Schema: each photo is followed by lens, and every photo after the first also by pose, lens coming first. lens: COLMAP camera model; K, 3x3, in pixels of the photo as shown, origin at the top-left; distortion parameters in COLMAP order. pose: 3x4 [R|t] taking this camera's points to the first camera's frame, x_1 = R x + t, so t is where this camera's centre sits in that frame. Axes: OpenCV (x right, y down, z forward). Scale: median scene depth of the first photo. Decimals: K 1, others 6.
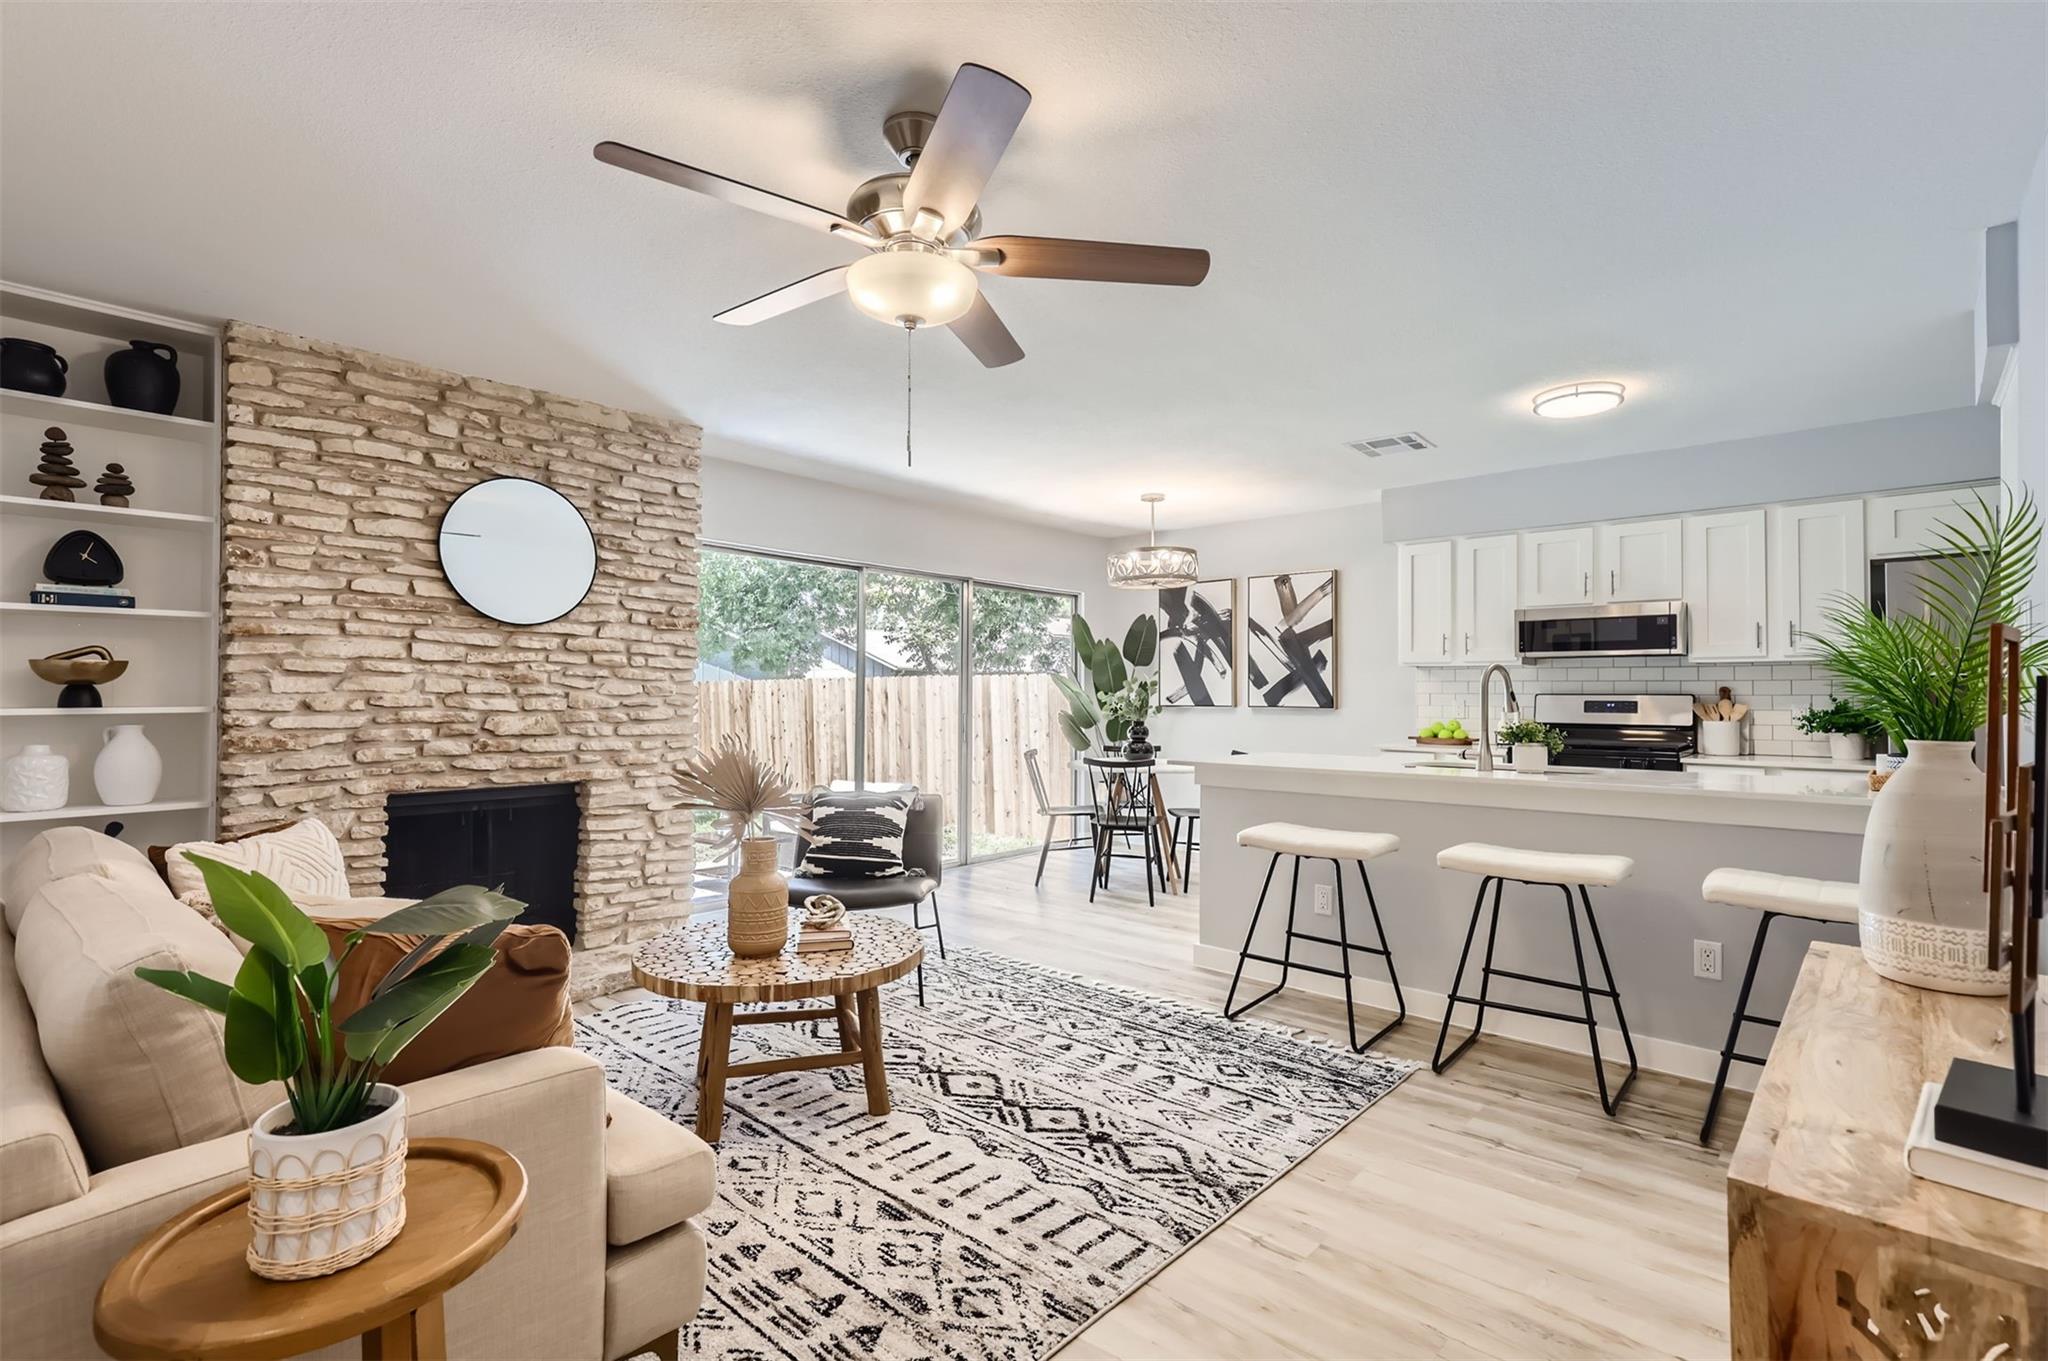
lens RADIAL K [[934.7, 0, 1041.2], [0, 934.7, 681.9], [0, 0, 1]] dist [-0.001958, 0.005461]
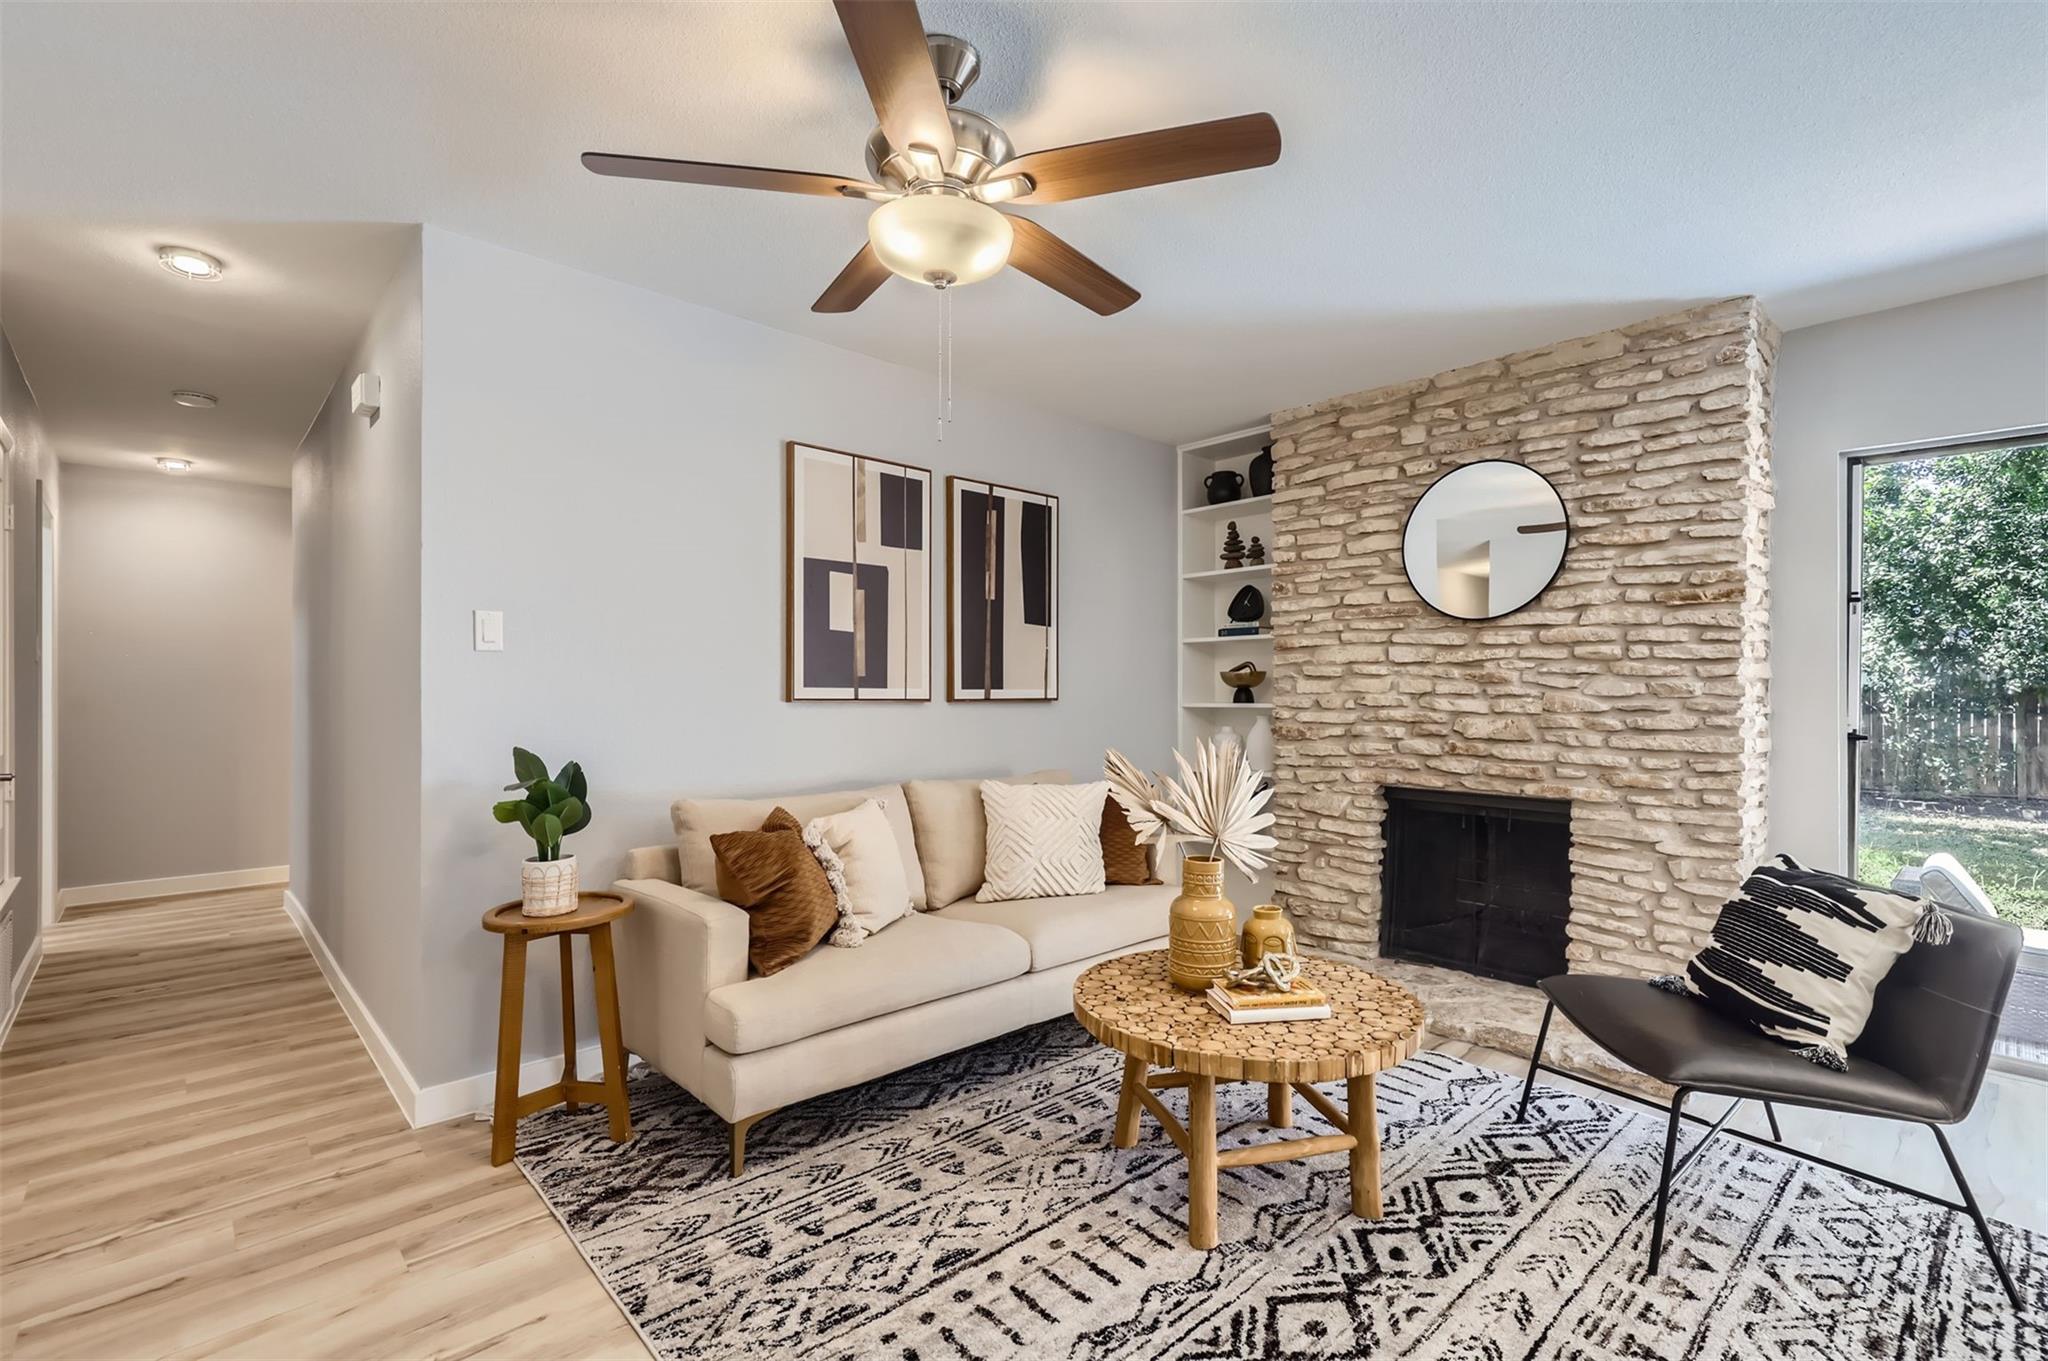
lens RADIAL K [[934.7, 0, 1014.5], [0, 934.7, 690.6], [0, 0, 1]] dist [-0.001958, 0.005461]
pose [[-0.099628, -0.002672, -0.995021, 0.449226], [0.012287, 0.999917, -0.003915, 0.007616], [0.994949, -0.012616, -0.099587, 0.692343]]
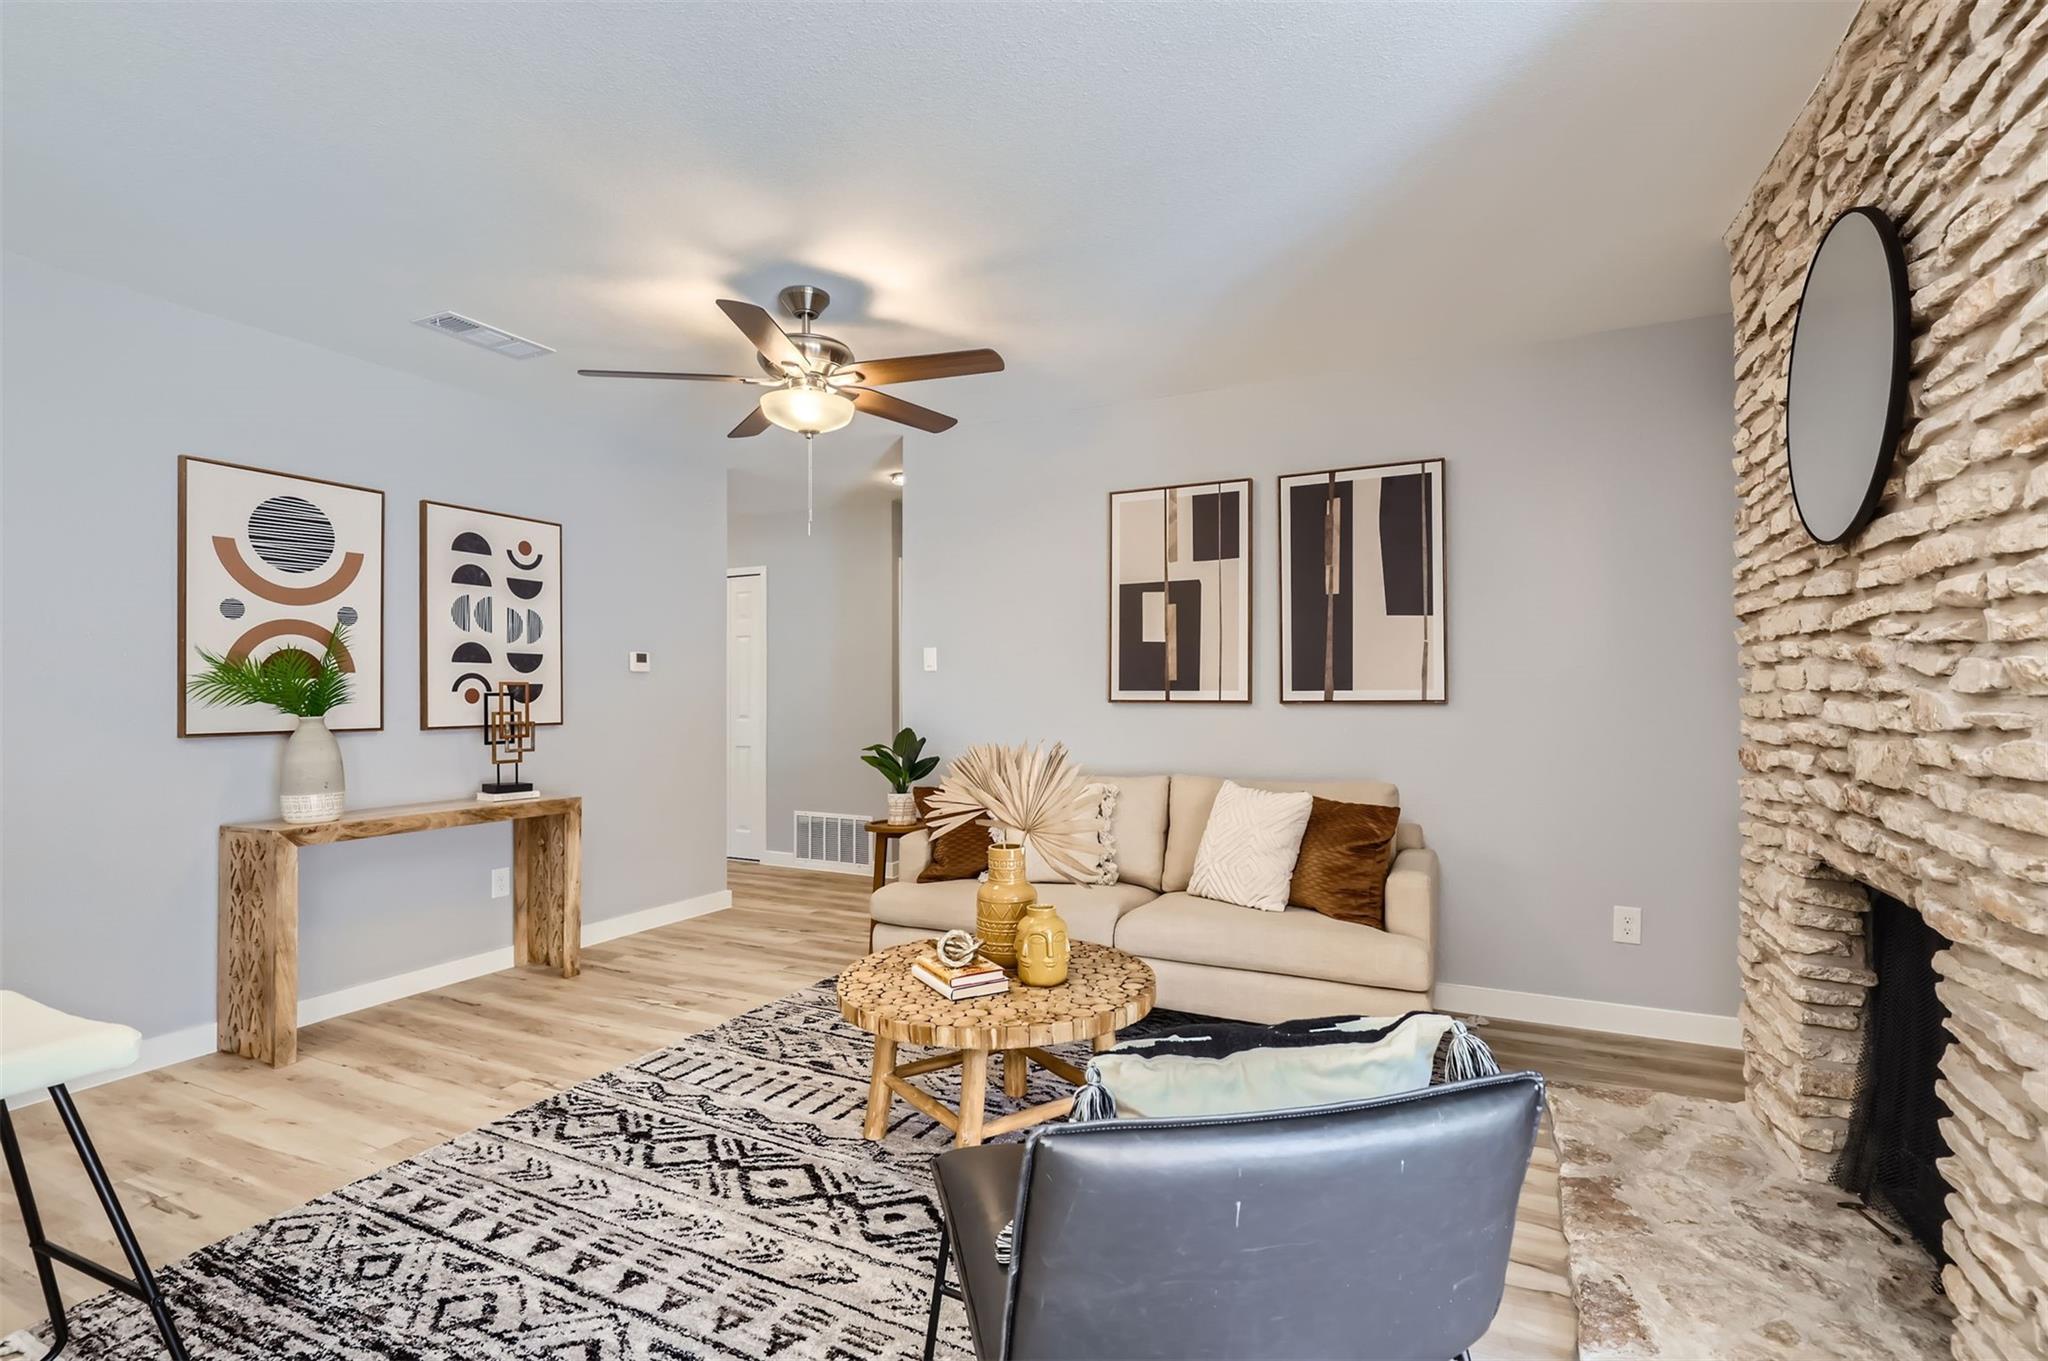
lens RADIAL K [[934.7, 0, 1030.7], [0, 934.7, 687.8], [0, 0, 1]] dist [-0.001958, 0.005461]
pose [[-0.965222, -0.000408, -0.261431, -0.057270], [0.006013, 0.999700, -0.023763, 0.021243], [0.261362, -0.024509, -0.964930, 1.466529]]
